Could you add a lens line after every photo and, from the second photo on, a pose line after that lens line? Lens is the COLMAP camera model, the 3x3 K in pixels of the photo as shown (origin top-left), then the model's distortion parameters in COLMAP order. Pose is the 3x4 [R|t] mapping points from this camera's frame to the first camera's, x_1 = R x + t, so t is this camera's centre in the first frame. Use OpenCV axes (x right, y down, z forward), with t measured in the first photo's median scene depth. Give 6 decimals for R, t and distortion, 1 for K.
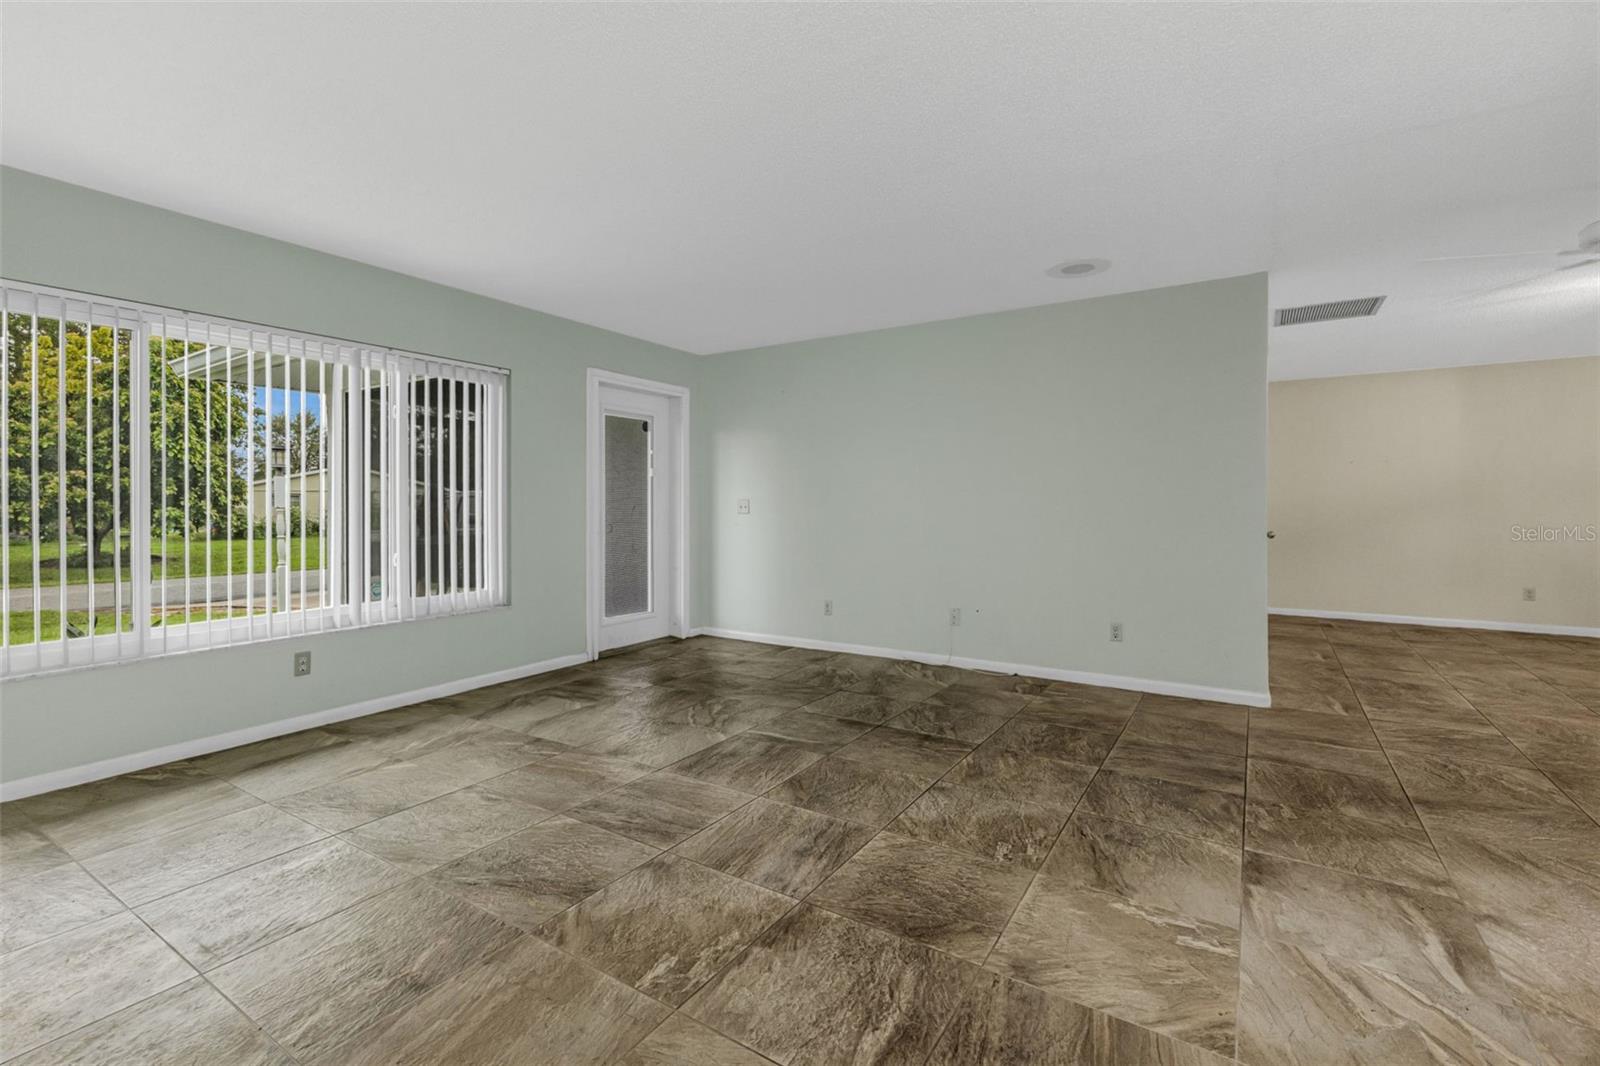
lens RADIAL K [[693.0, 0, 805.4], [0, 693.0, 517.5], [0, 0, 1]] dist [0.013768, -0.000383]
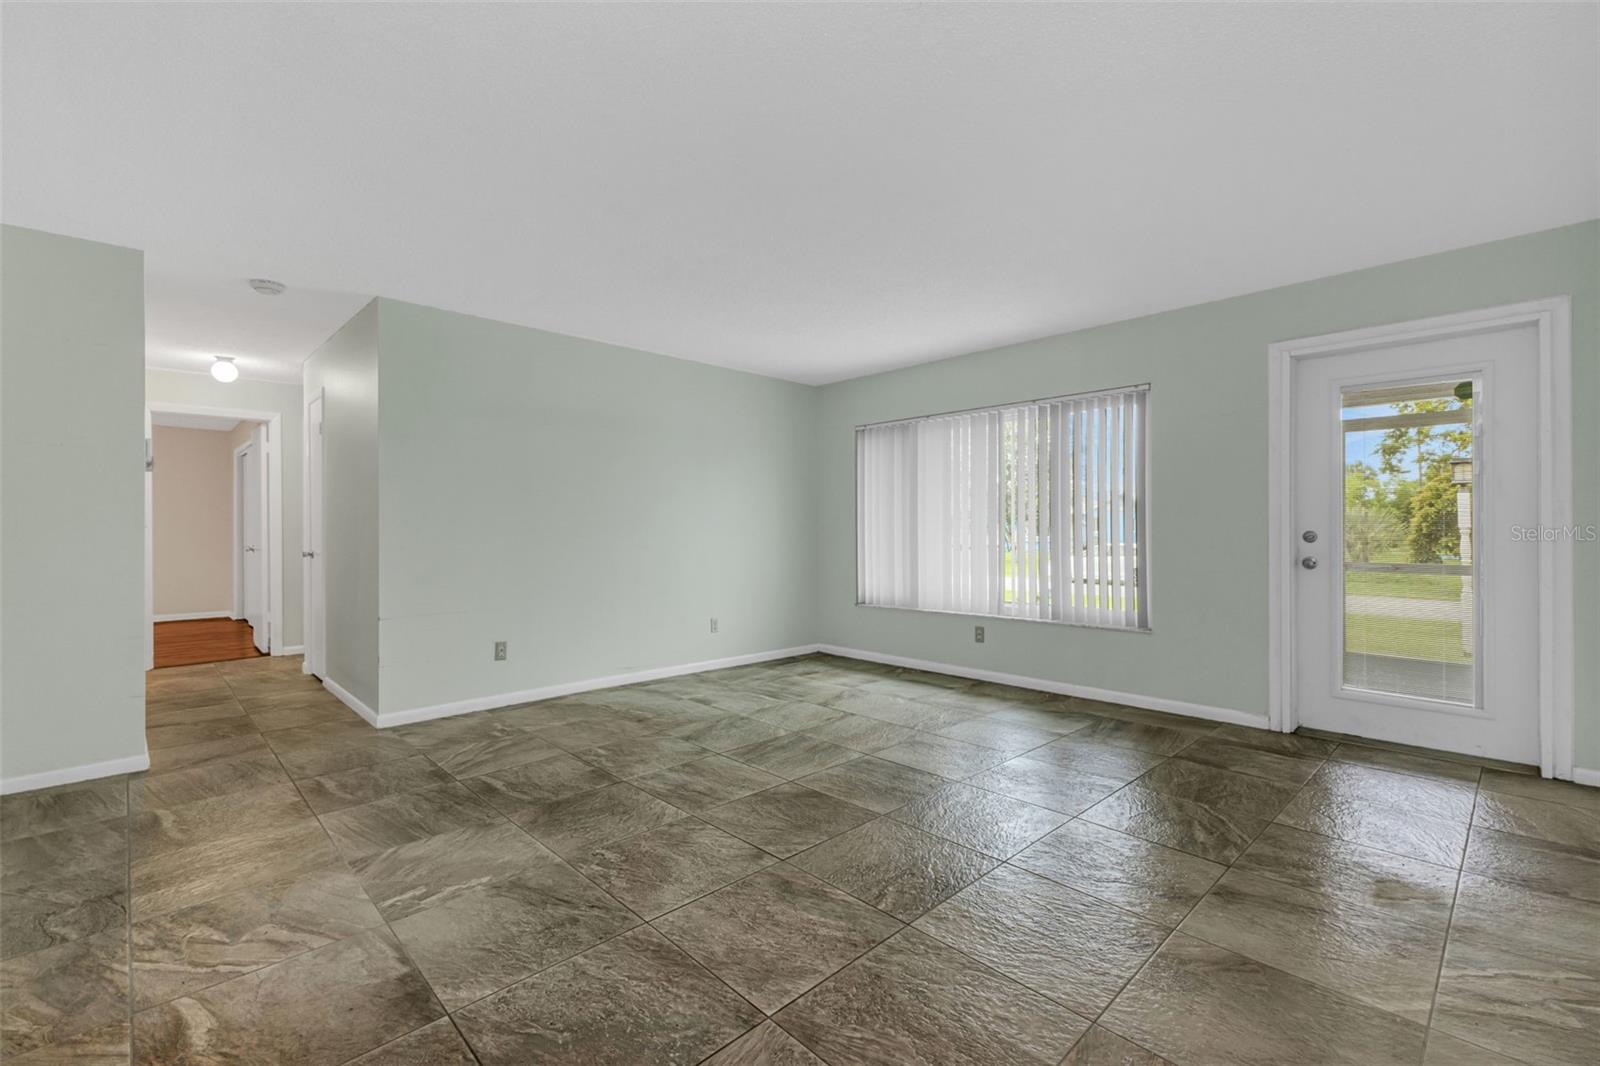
lens RADIAL K [[693.0, 0, 802.2], [0, 693.0, 530.2], [0, 0, 1]] dist [0.013768, -0.000383]
pose [[-0.221652, 0.003033, -0.975121, 1.312505], [-0.012608, 0.999903, 0.005976, -0.024353], [0.975044, 0.013619, -0.221592, 1.592734]]
